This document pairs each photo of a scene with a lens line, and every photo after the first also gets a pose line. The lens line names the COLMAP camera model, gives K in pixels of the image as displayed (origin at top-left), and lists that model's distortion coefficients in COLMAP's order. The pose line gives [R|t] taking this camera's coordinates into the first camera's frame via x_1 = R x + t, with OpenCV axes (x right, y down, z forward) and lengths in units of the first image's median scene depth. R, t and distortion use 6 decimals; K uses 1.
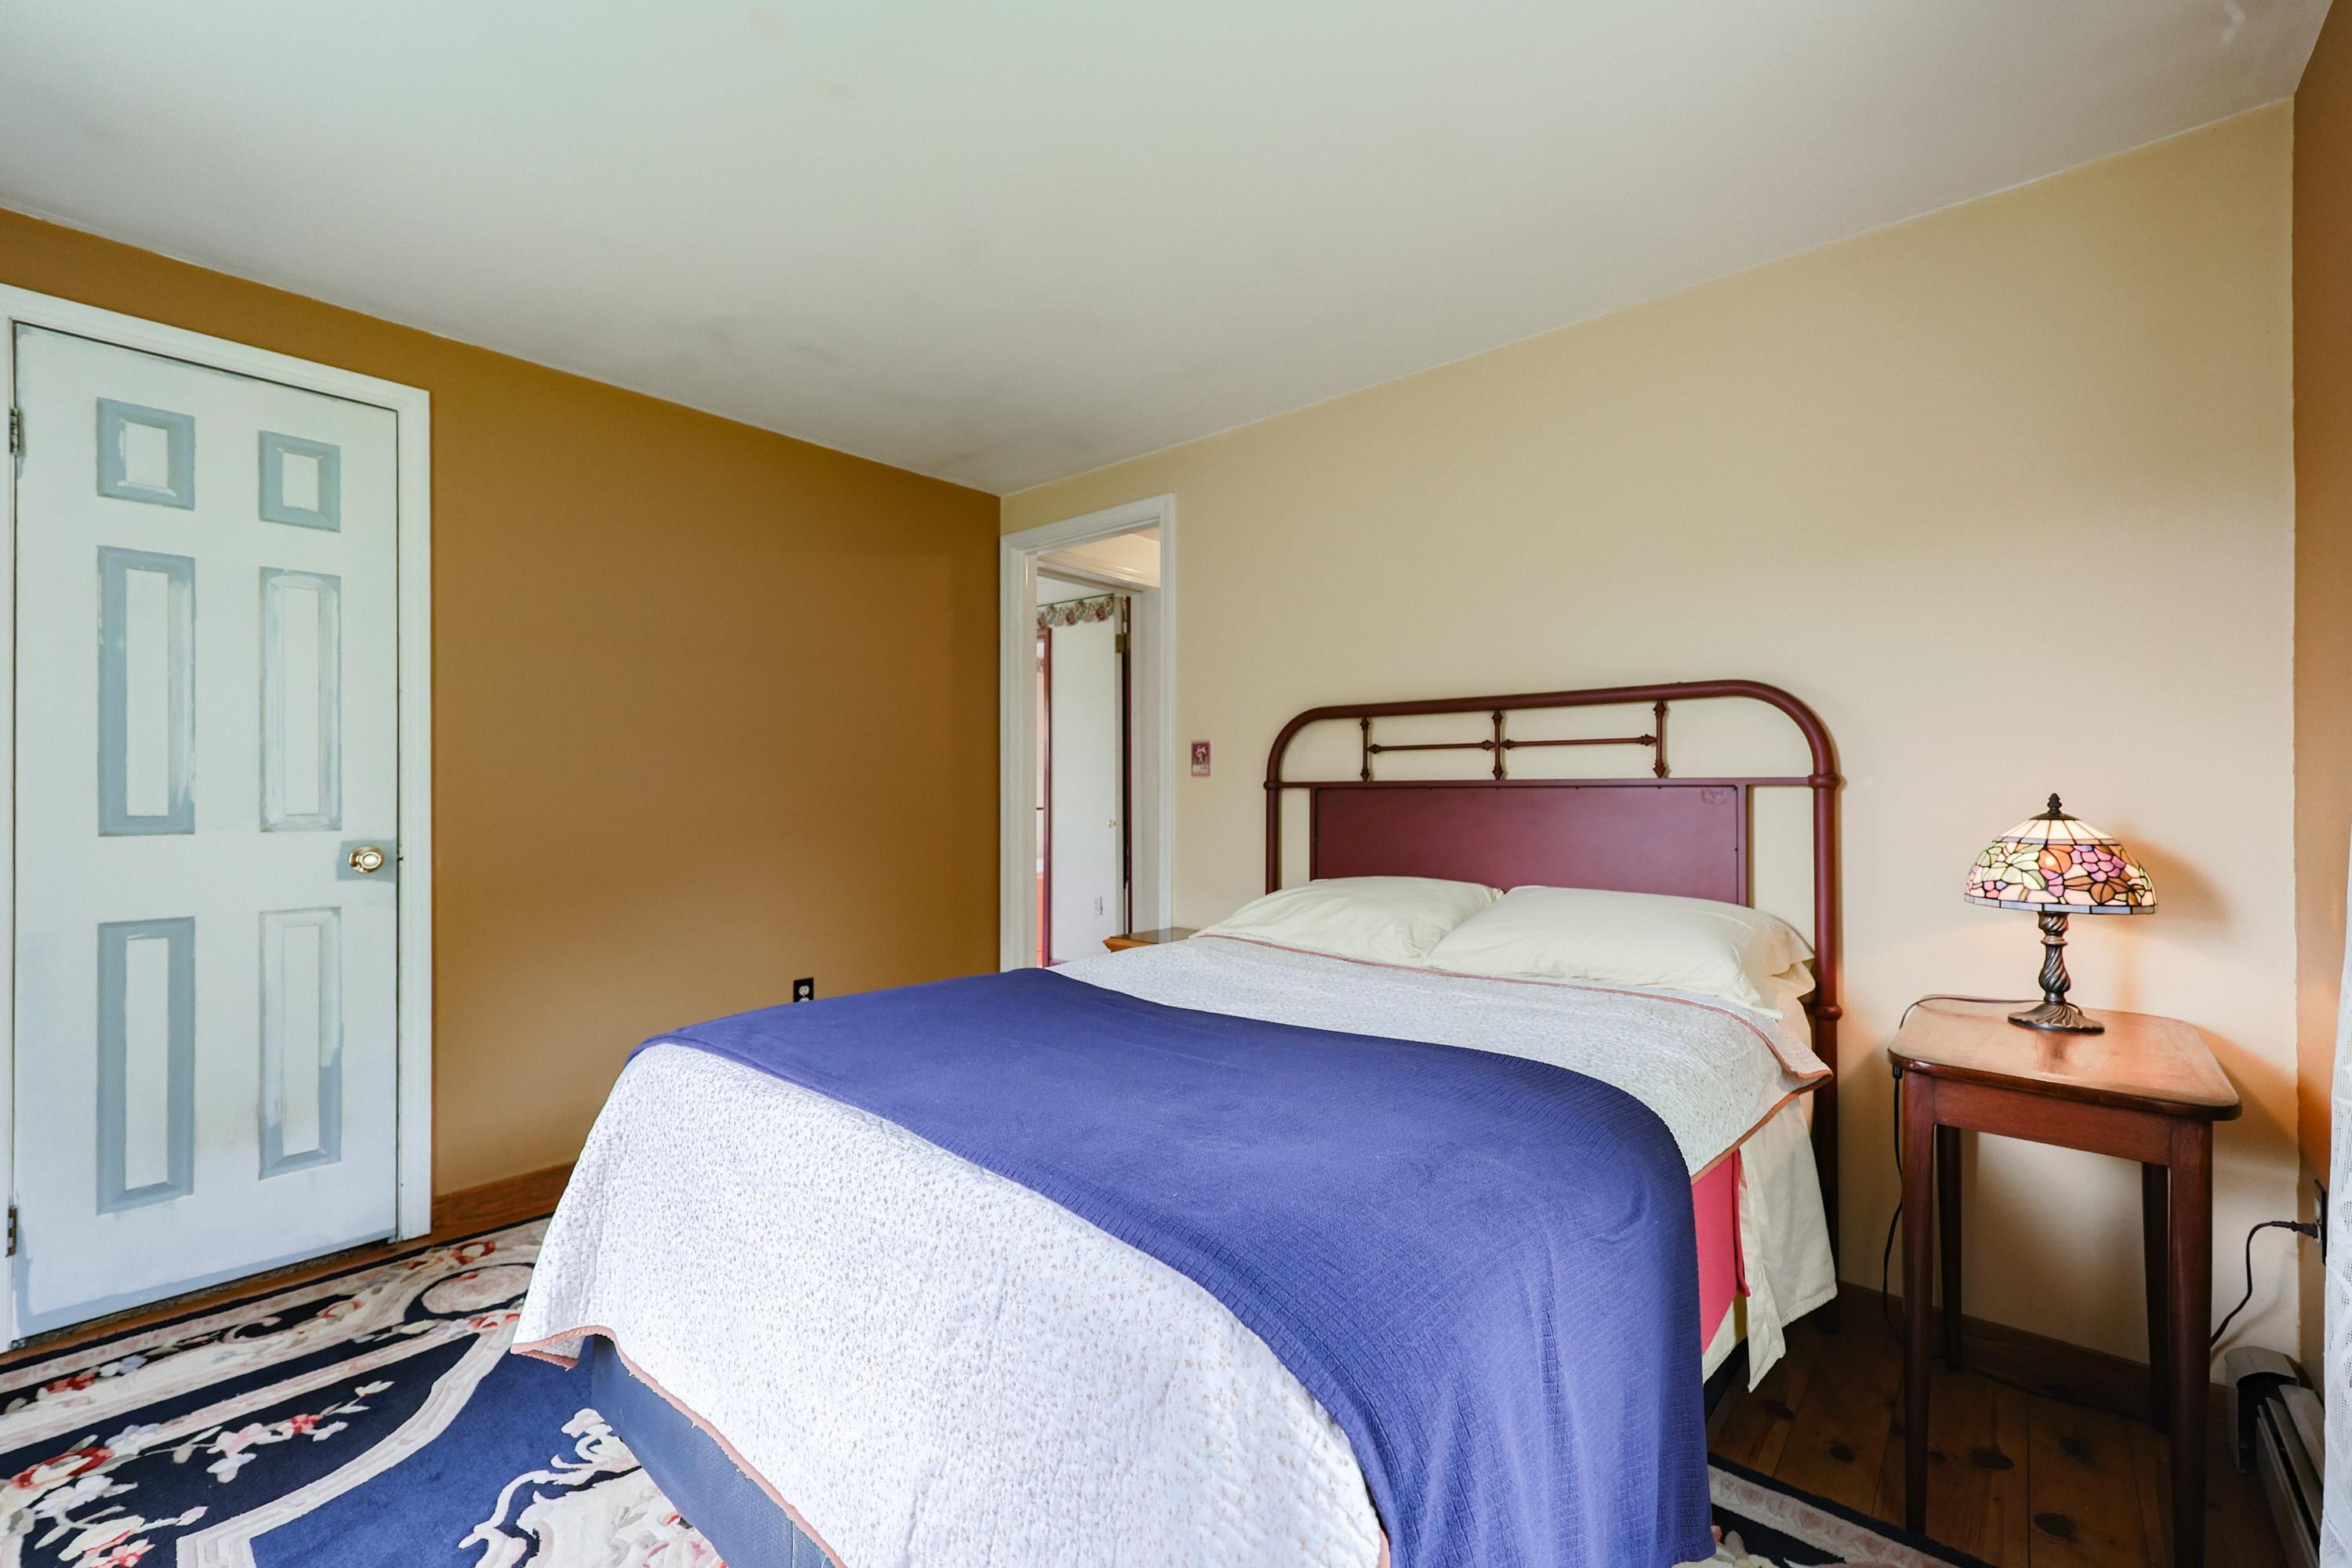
lens RADIAL K [[1022.3, 0, 1176.6], [0, 1022.3, 784.8], [0, 0, 1]] dist [-0.003151, 0.000318]
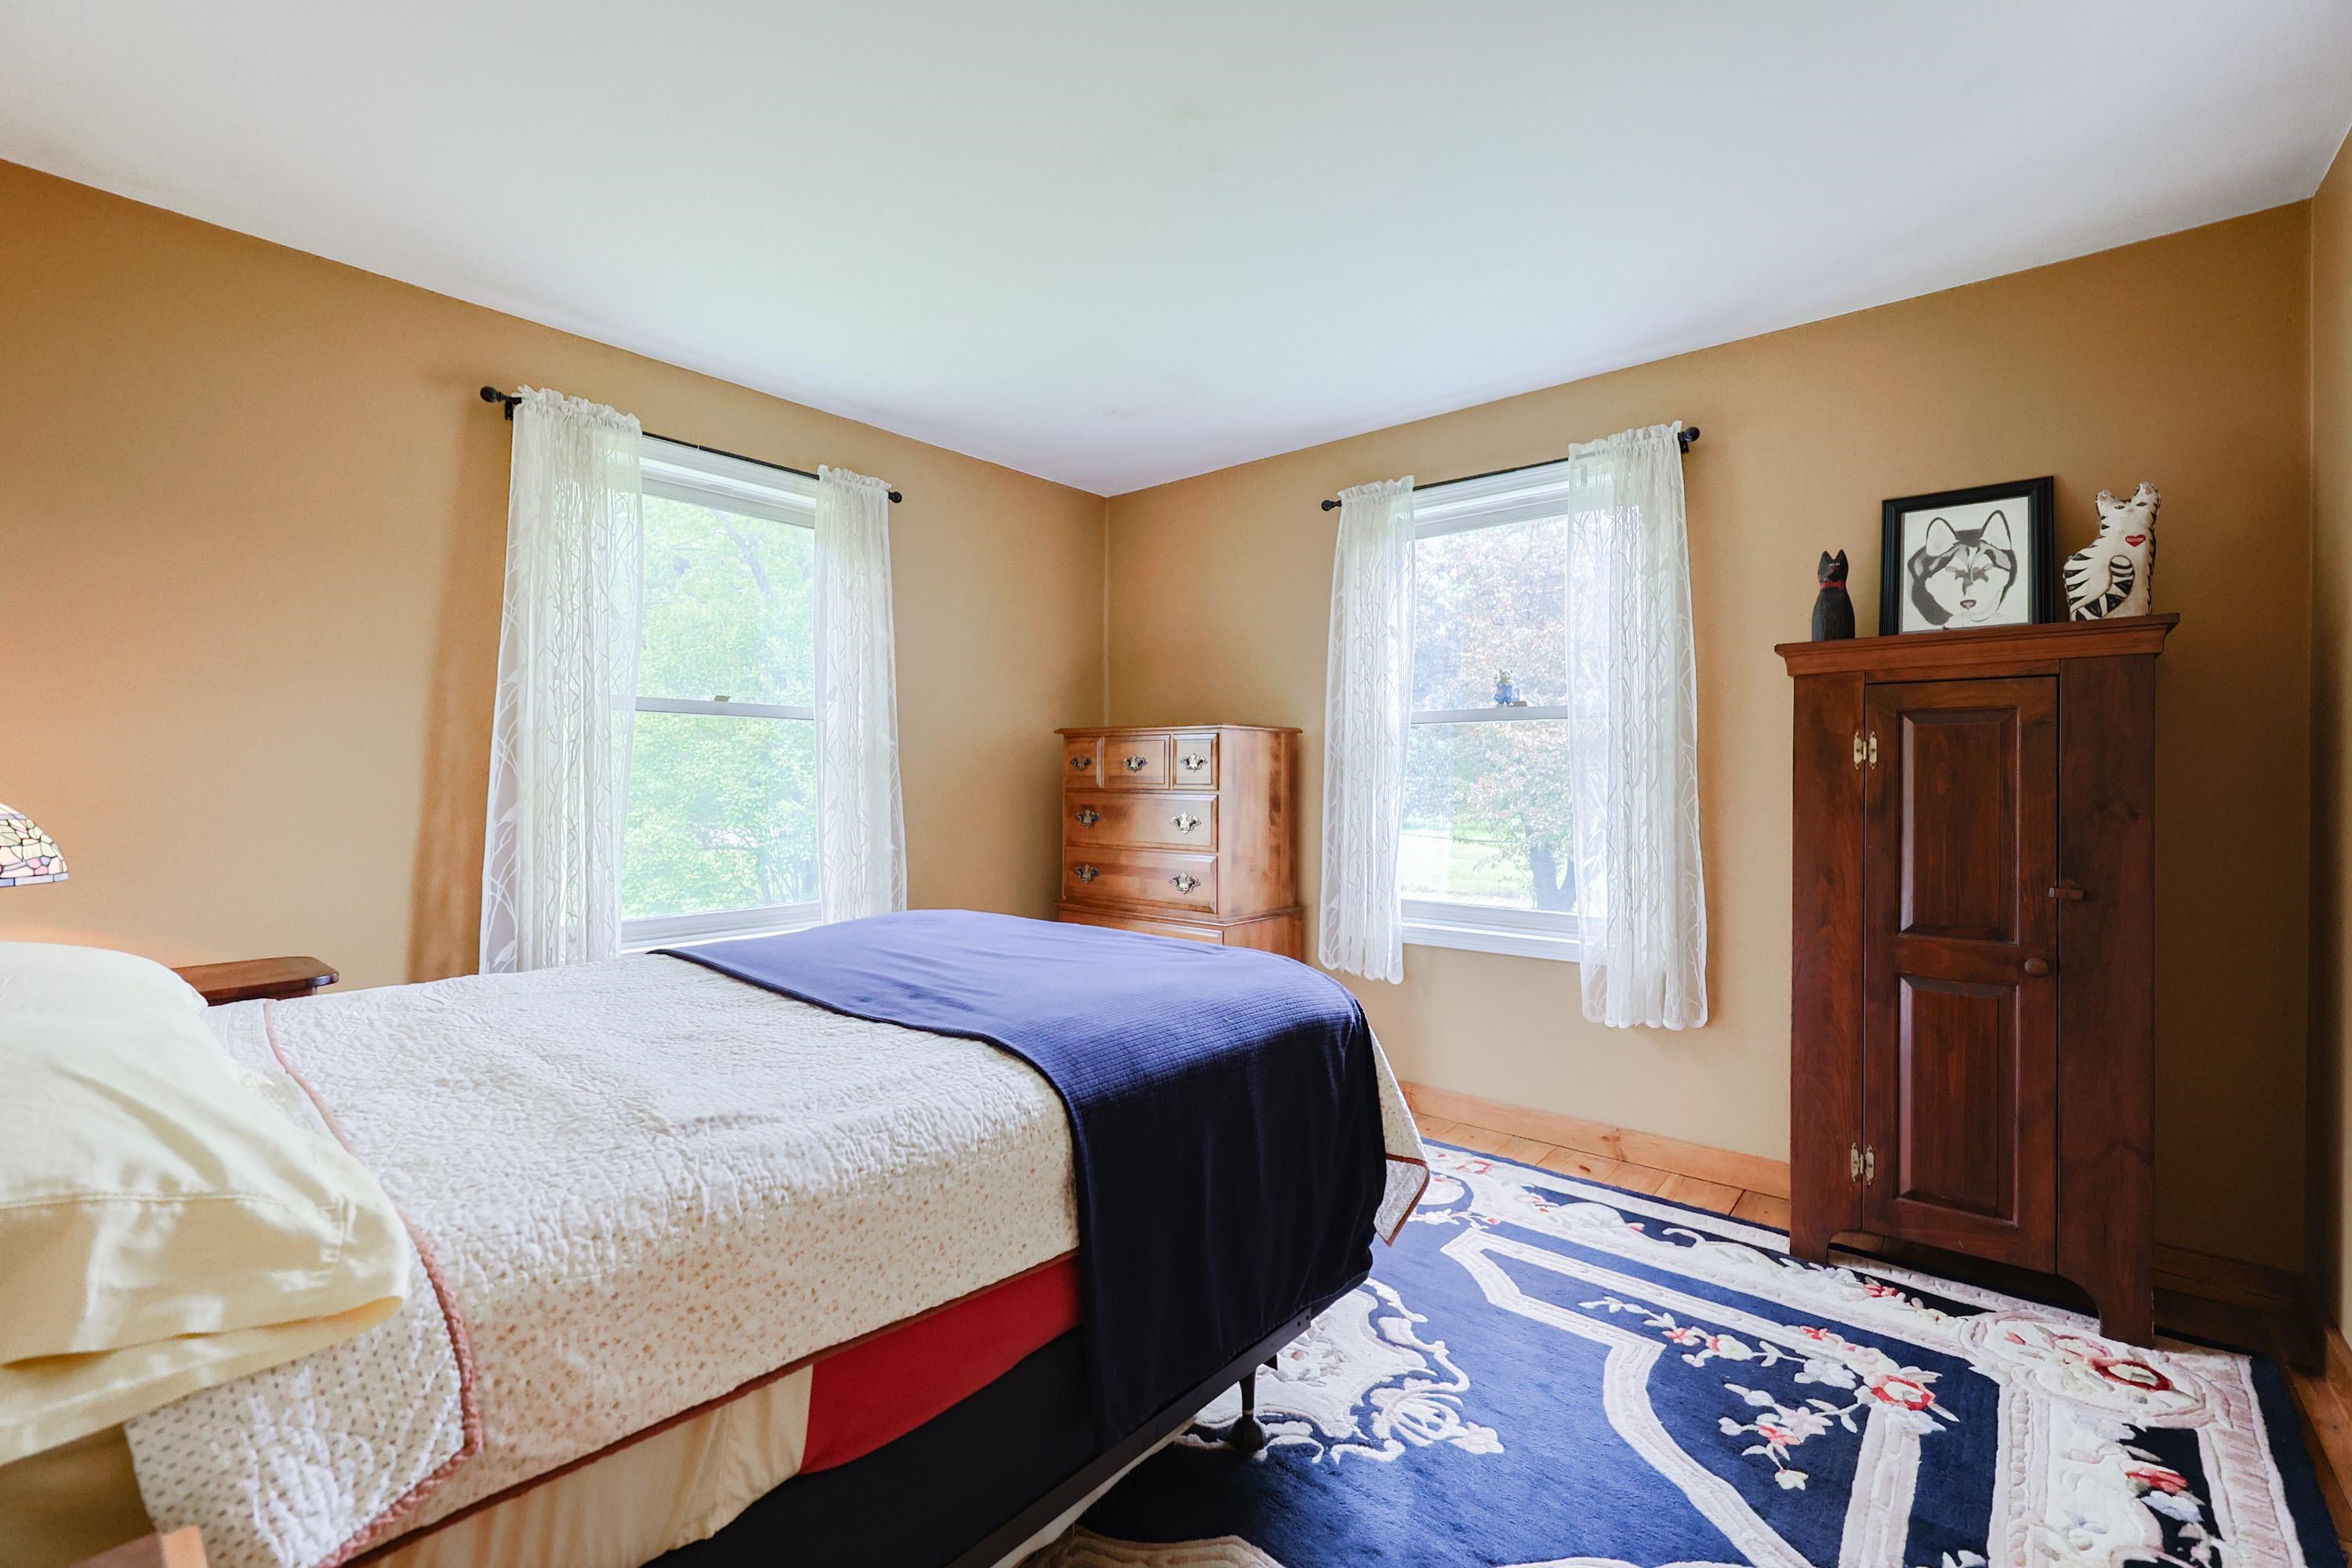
lens RADIAL K [[1022.3, 0, 1174.6], [0, 1022.3, 783.4], [0, 0, 1]] dist [-0.003151, 0.000318]
pose [[-0.999991, -0.000767, -0.004213, -0.309110], [-0.000754, 0.999995, -0.003071, 0.024824], [0.004216, -0.003068, -0.999986, 2.049577]]
